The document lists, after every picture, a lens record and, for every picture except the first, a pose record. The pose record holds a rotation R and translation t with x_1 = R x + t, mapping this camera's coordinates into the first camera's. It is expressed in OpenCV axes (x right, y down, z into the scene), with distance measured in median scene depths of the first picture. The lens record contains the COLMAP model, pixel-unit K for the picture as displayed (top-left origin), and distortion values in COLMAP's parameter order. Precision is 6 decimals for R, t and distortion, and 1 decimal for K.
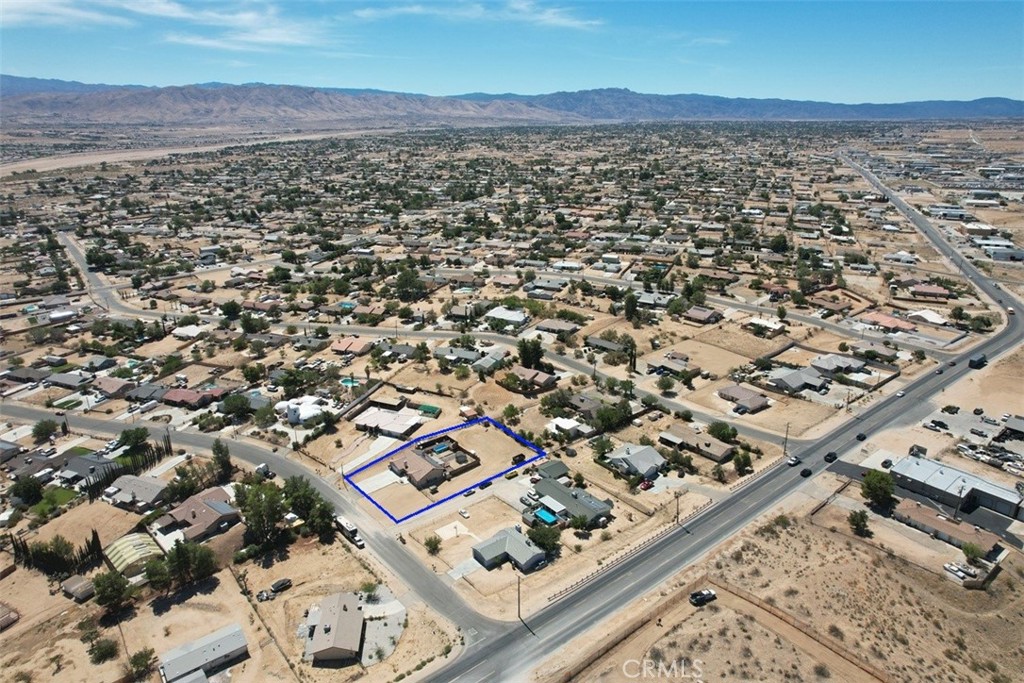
lens RADIAL K [[653.4, 0, 512.6], [0, 653.4, 340.9], [0, 0, 1]] dist [-0.073306, 0.063200]
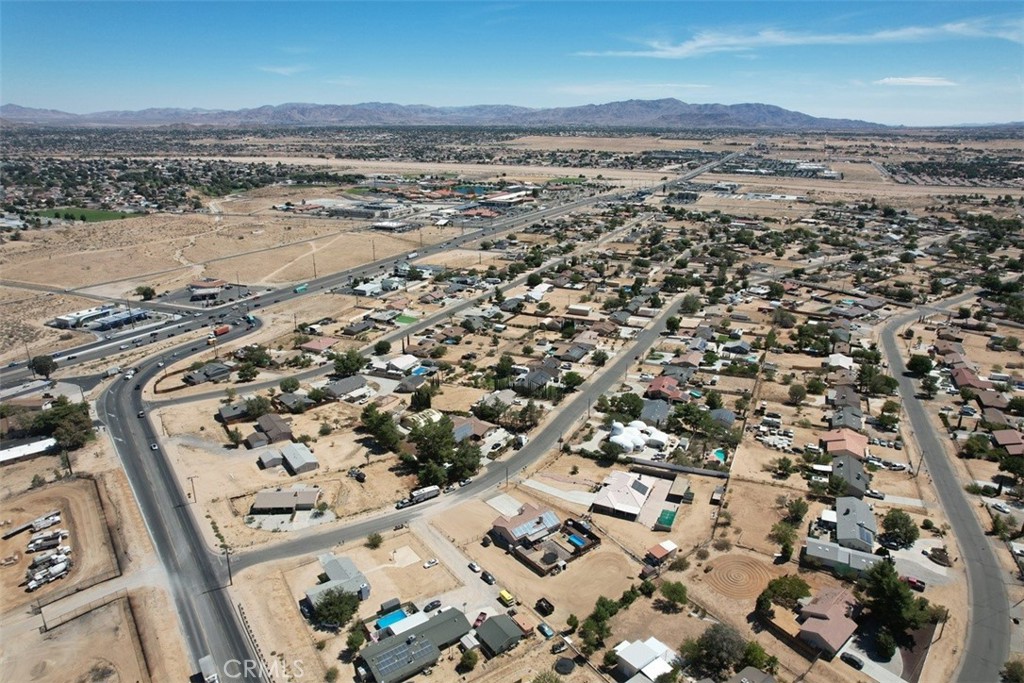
lens RADIAL K [[653.4, 0, 515.3], [0, 653.4, 342.2], [0, 0, 1]] dist [-0.073306, 0.063200]
pose [[-0.039838, 0.325693, -0.944636, 0.585559], [-0.335402, 0.886176, 0.319682, -0.288283], [0.941232, 0.329569, 0.073935, 0.834388]]
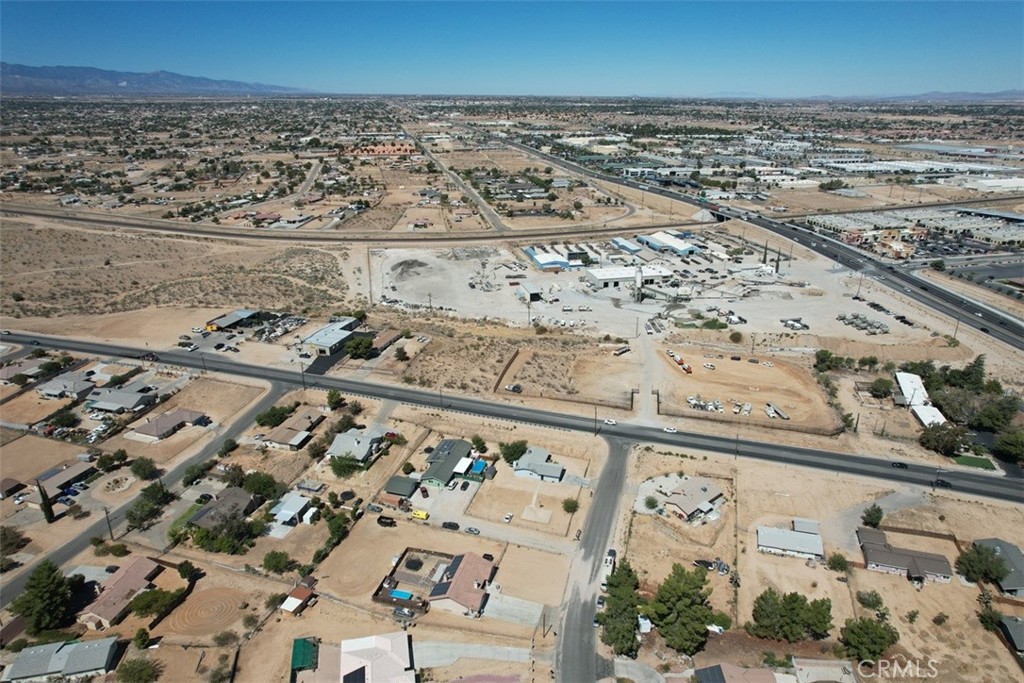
lens RADIAL K [[653.4, 0, 513.4], [0, 653.4, 343.0], [0, 0, 1]] dist [-0.073306, 0.063200]
pose [[-0.572405, -0.291912, 0.766251, -0.651475], [0.277062, 0.810668, 0.515804, -0.382588], [-0.771744, 0.507548, -0.383153, 1.089022]]
